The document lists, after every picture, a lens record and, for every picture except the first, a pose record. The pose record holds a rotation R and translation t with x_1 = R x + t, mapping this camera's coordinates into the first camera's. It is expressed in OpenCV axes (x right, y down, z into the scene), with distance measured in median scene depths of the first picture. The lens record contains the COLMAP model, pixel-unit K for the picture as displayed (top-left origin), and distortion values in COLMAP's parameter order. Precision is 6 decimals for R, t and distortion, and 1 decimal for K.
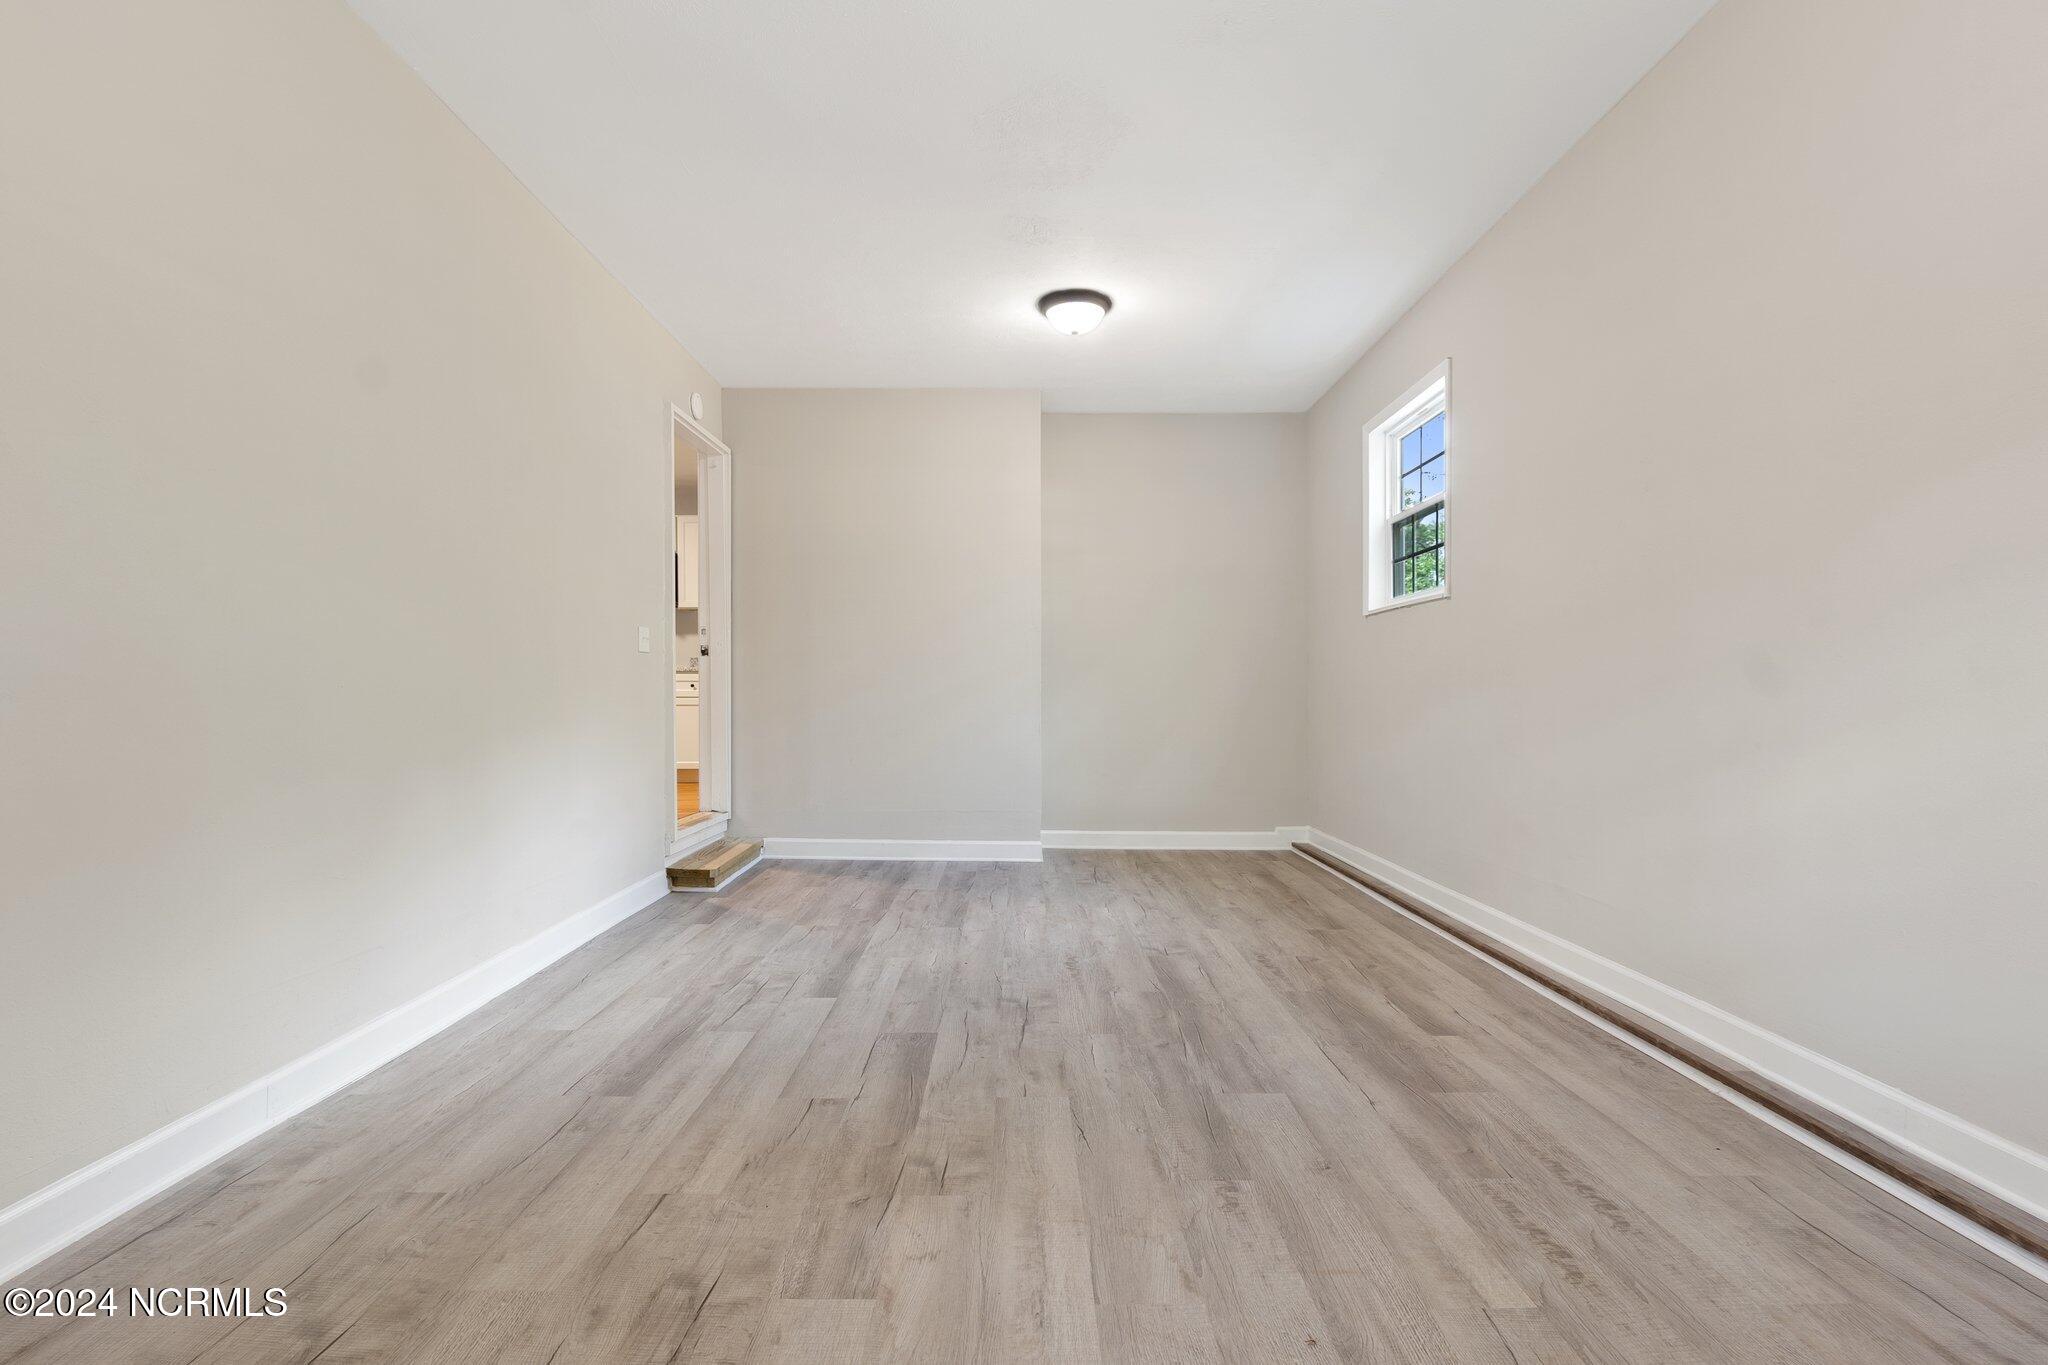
lens RADIAL K [[942.4, 0, 1024.0], [0, 942.4, 682.5], [0, 0, 1]] dist [-0.003883, 0.000088]
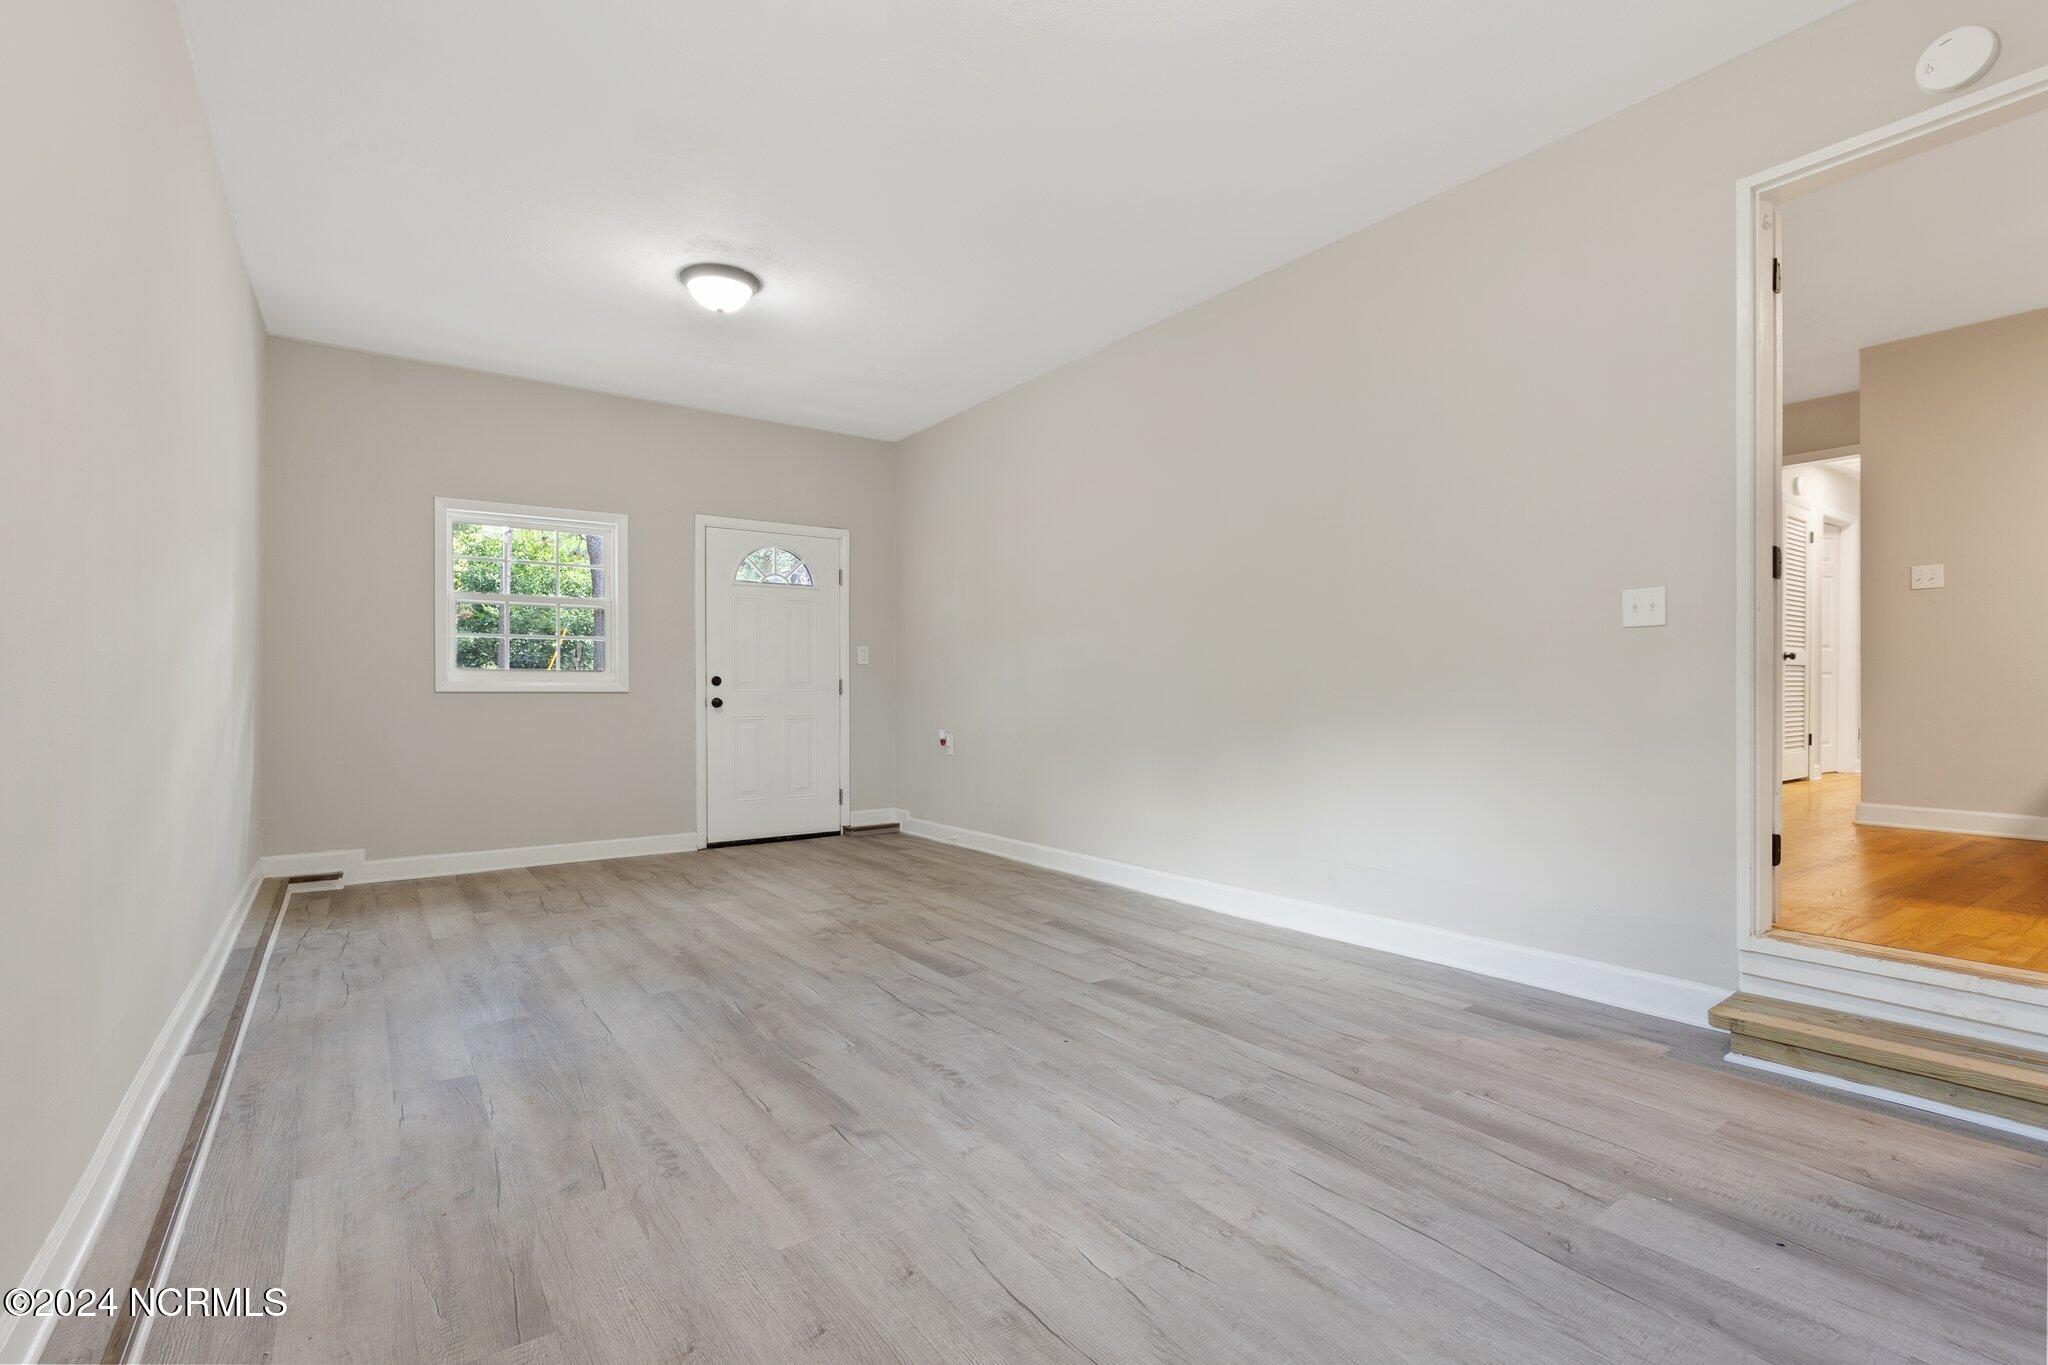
lens RADIAL K [[942.4, 0, 1024.0], [0, 942.4, 682.5], [0, 0, 1]] dist [-0.003883, 0.000088]
pose [[-0.816957, -0.001749, -0.576696, 0.513318], [0.009930, 0.999804, -0.017101, 0.020434], [0.576613, -0.019697, -0.816780, 2.009573]]
